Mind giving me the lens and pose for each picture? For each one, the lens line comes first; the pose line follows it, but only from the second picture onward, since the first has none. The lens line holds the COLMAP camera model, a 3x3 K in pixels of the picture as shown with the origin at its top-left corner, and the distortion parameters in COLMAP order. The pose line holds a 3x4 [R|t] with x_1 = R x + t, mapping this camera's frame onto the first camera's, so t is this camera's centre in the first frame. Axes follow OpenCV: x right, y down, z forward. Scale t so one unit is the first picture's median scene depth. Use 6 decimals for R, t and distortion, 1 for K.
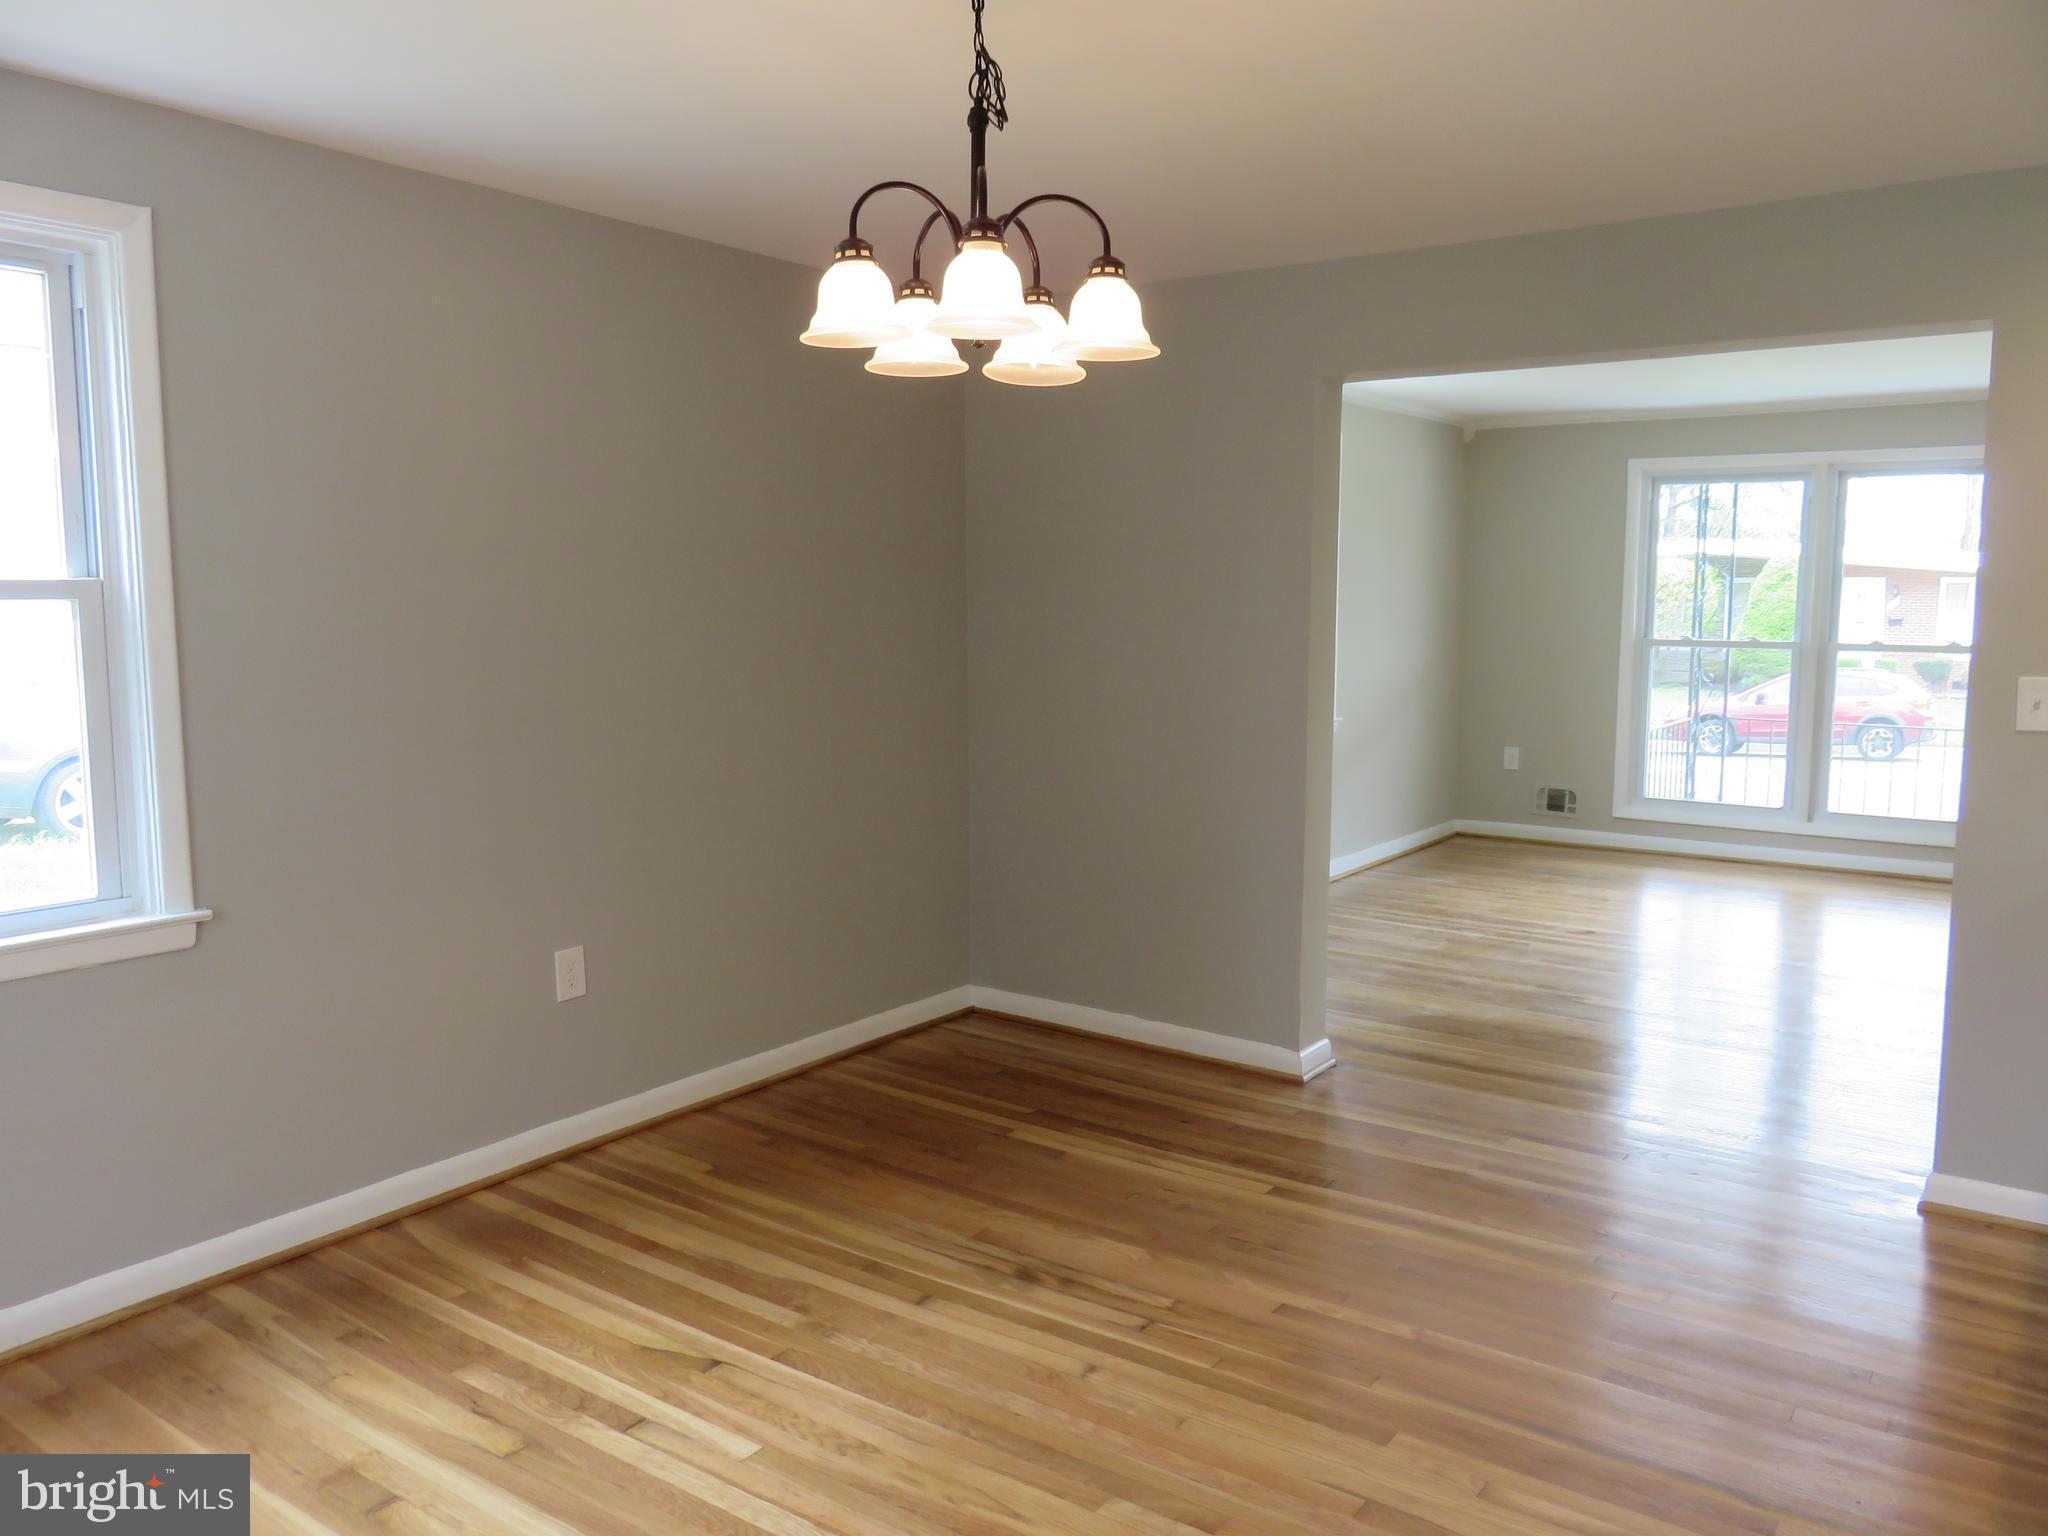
lens RADIAL K [[1527.5, 0, 1028.4], [0, 1527.5, 776.0], [0, 0, 1]] dist [-0.019337, 0.004587]
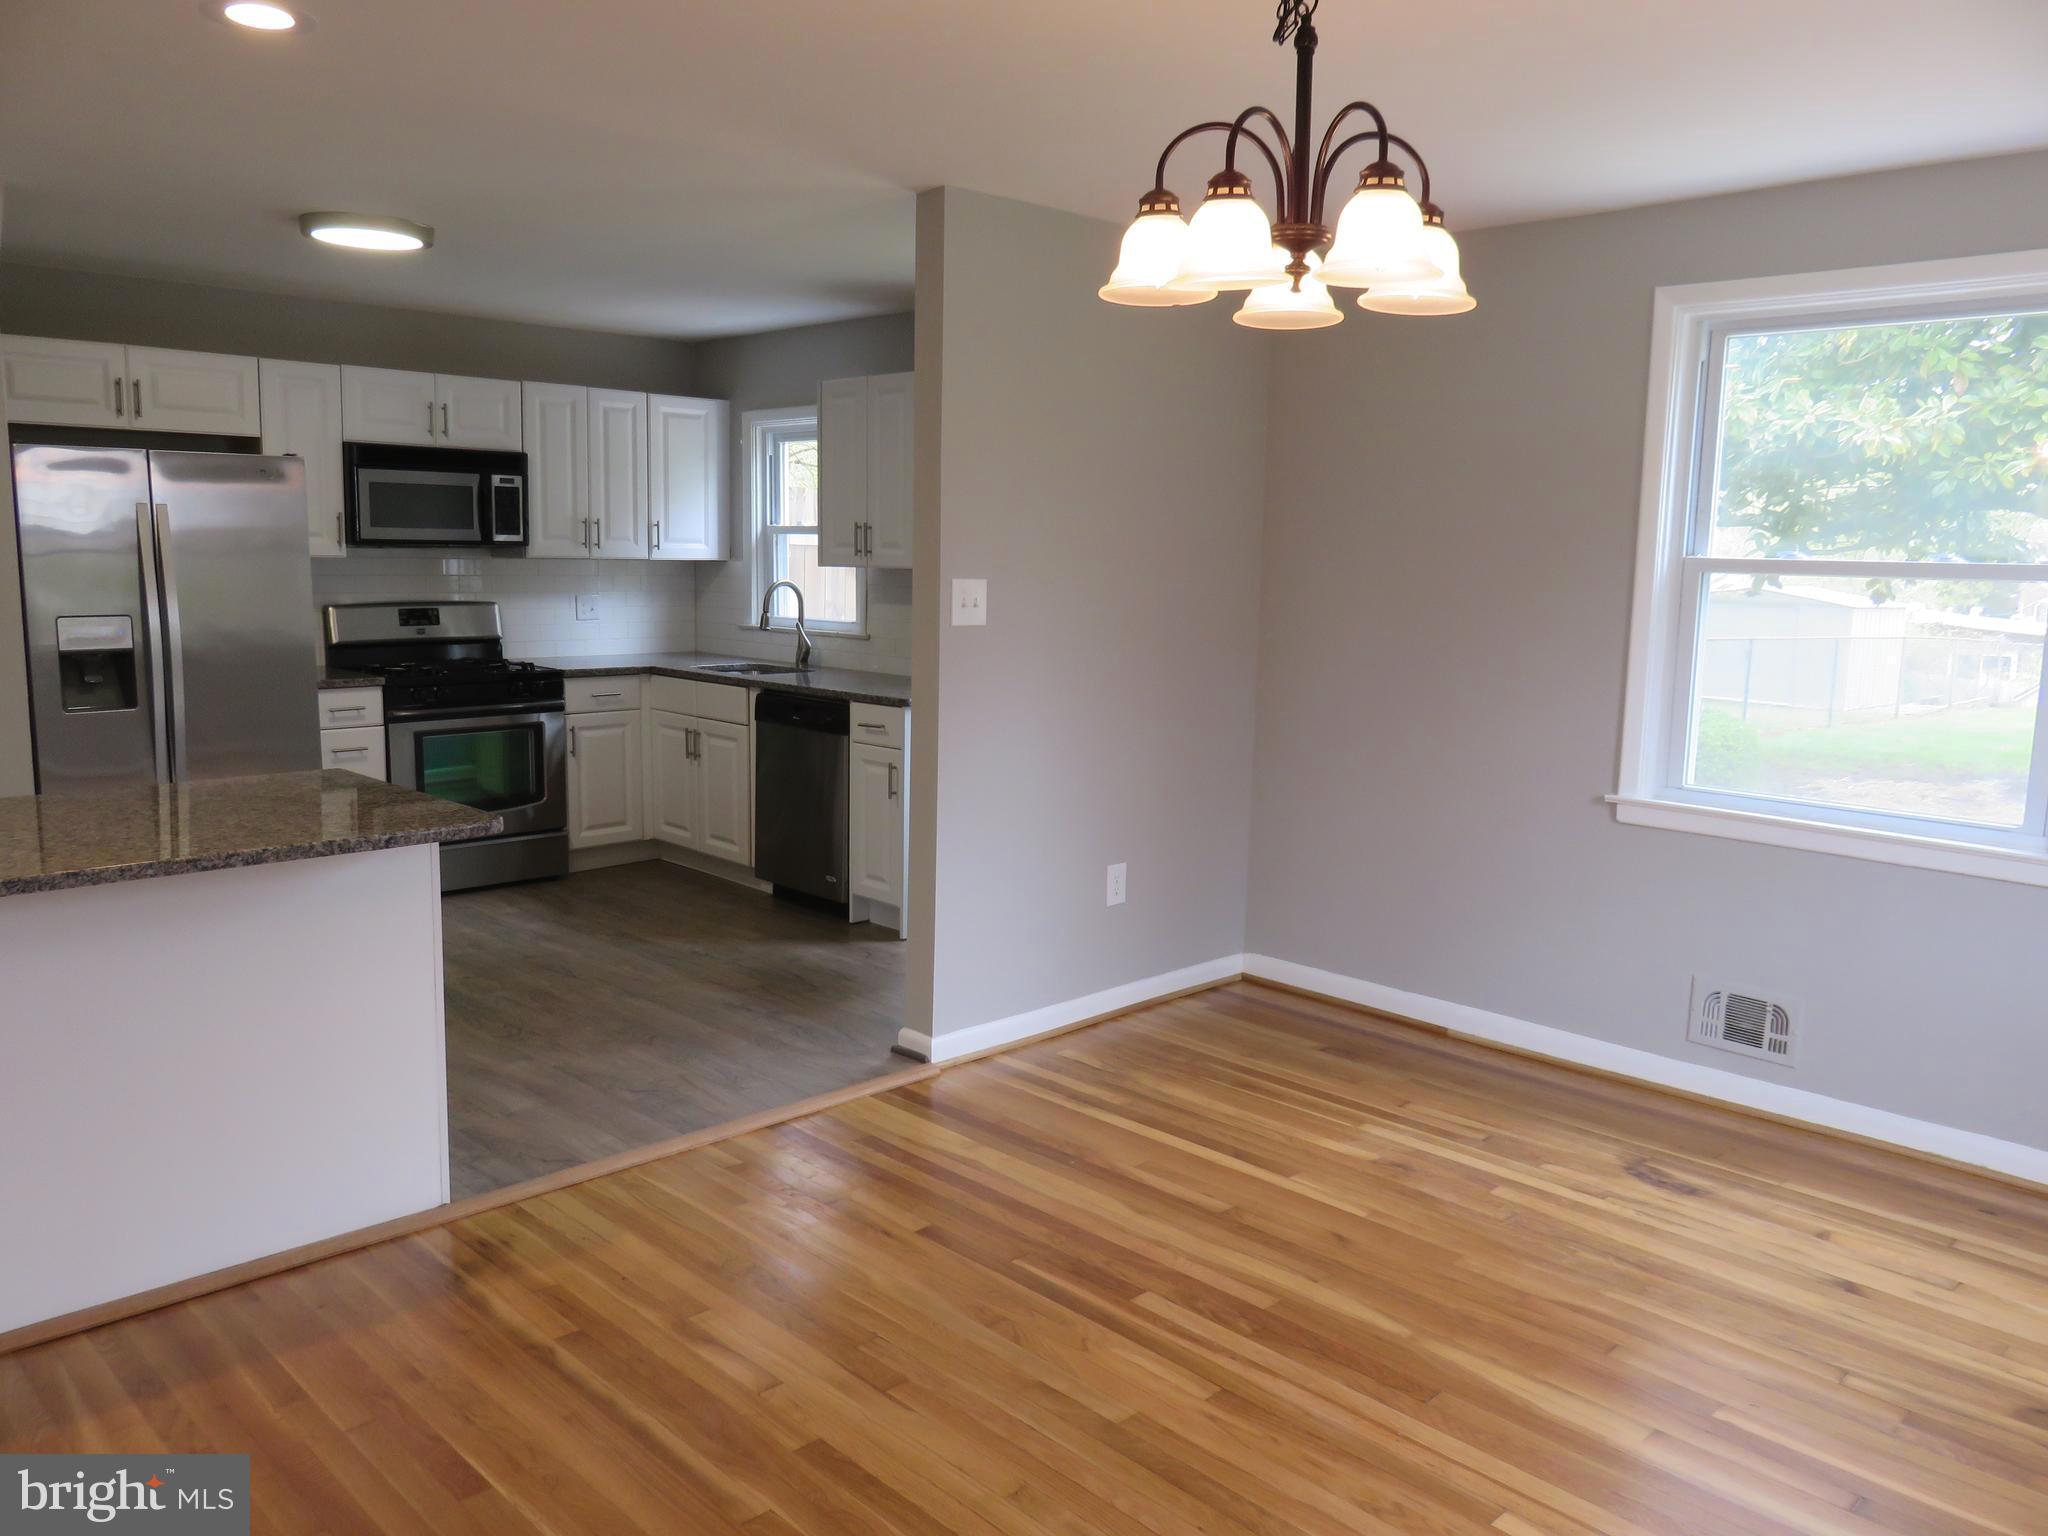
lens RADIAL K [[1534.6, 0, 1024.0], [0, 1534.6, 768.0], [0, 0, 1]] dist [-0.005423, -0.003339]
pose [[-0.984381, -0.041292, 0.171138, -0.032303], [0.003733, 0.966990, 0.254788, -0.170471], [-0.176009, 0.251448, -0.951733, 1.427946]]
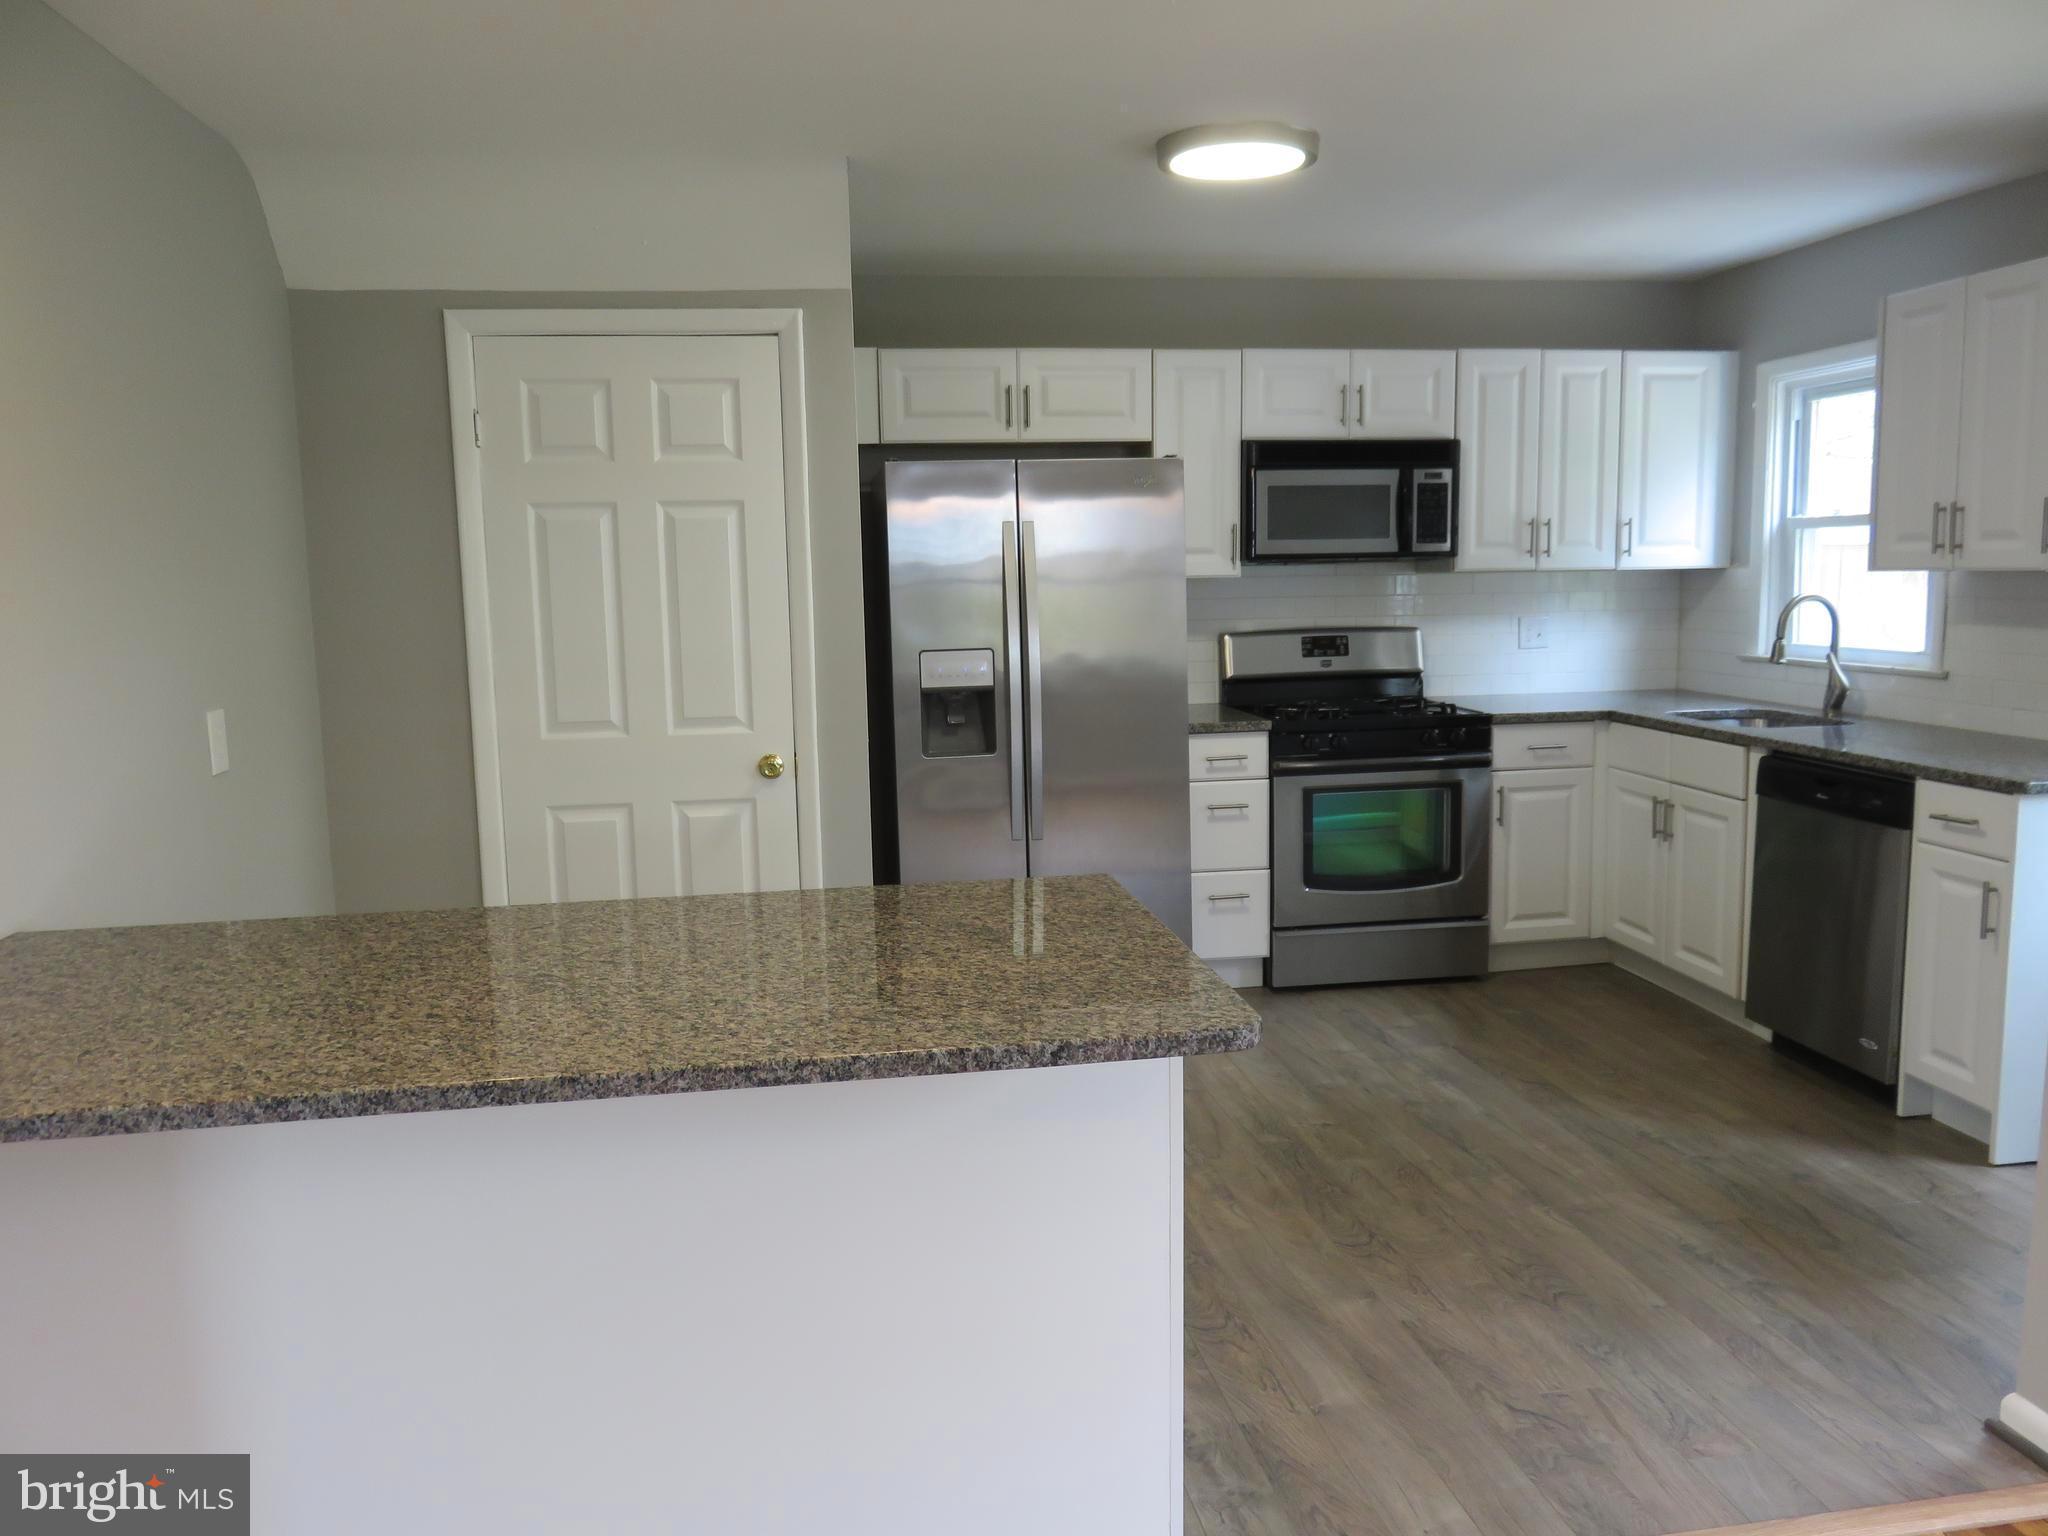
lens RADIAL K [[1559.7, 0, 1025.2], [0, 1559.7, 758.6], [0, 0, 1]] dist [-0.009790, -0.002561]
pose [[-0.702878, -0.073923, 0.707459, 0.120084], [0.101832, 0.973883, 0.202934, -0.110946], [-0.703984, 0.214679, -0.676993, 1.005851]]
